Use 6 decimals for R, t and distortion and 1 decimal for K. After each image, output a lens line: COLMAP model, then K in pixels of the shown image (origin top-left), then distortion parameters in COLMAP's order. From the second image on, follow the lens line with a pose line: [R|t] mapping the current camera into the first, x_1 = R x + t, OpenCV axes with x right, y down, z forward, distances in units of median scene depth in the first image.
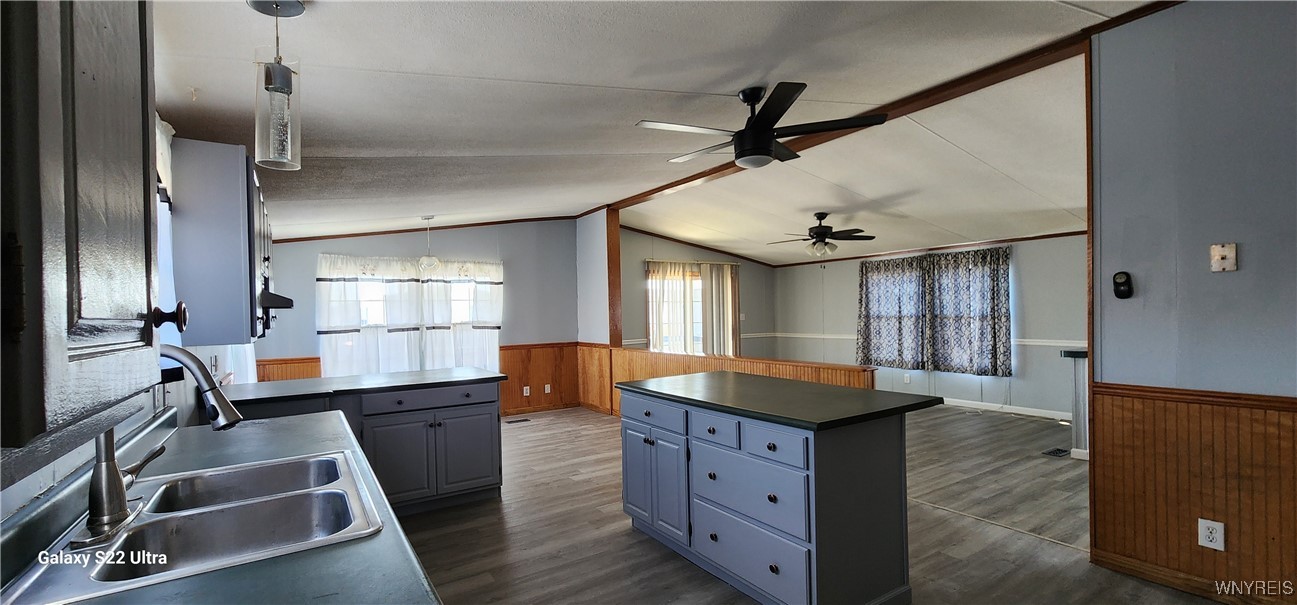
lens RADIAL K [[532.1, 0, 643.4], [0, 532.1, 317.1], [0, 0, 1]] dist [-0.000734, 0.000400]
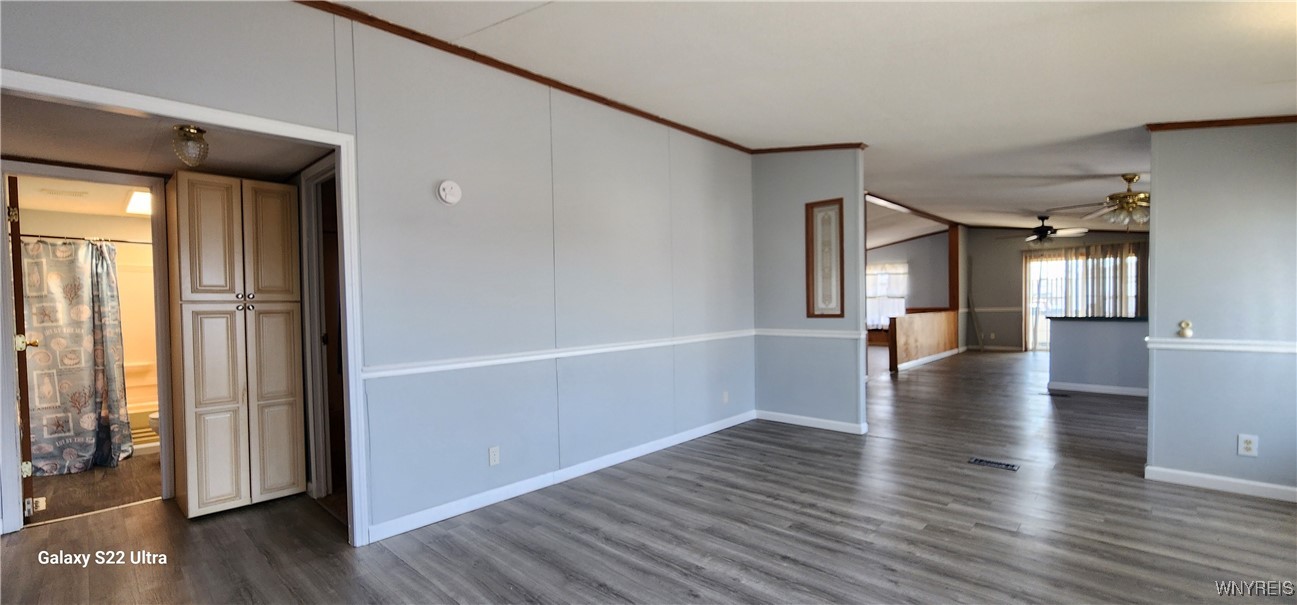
lens RADIAL K [[535.7, 0, 642.4], [0, 535.7, 318.3], [0, 0, 1]] dist [-0.000278, -0.000242]
pose [[0.229562, 0.045628, -0.972224, 1.262280], [0.007701, 0.998784, 0.048693, -0.006982], [0.973264, -0.018665, 0.228932, -0.283393]]
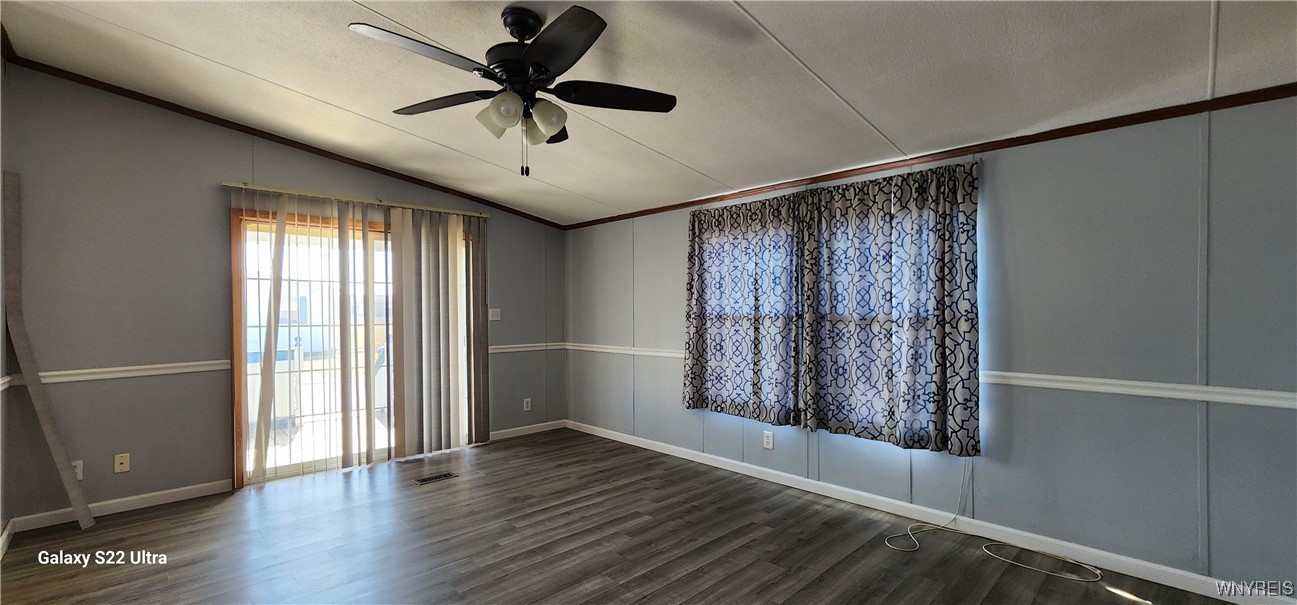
lens RADIAL K [[534.6, 0, 647.1], [0, 534.6, 317.1], [0, 0, 1]] dist [-0.001433, 0.000003]
pose [[0.981411, 0.010400, 0.191634, 0.303604], [-0.011370, 0.999928, 0.003963, -0.002010], [-0.191579, -0.006068, 0.981458, 0.559704]]
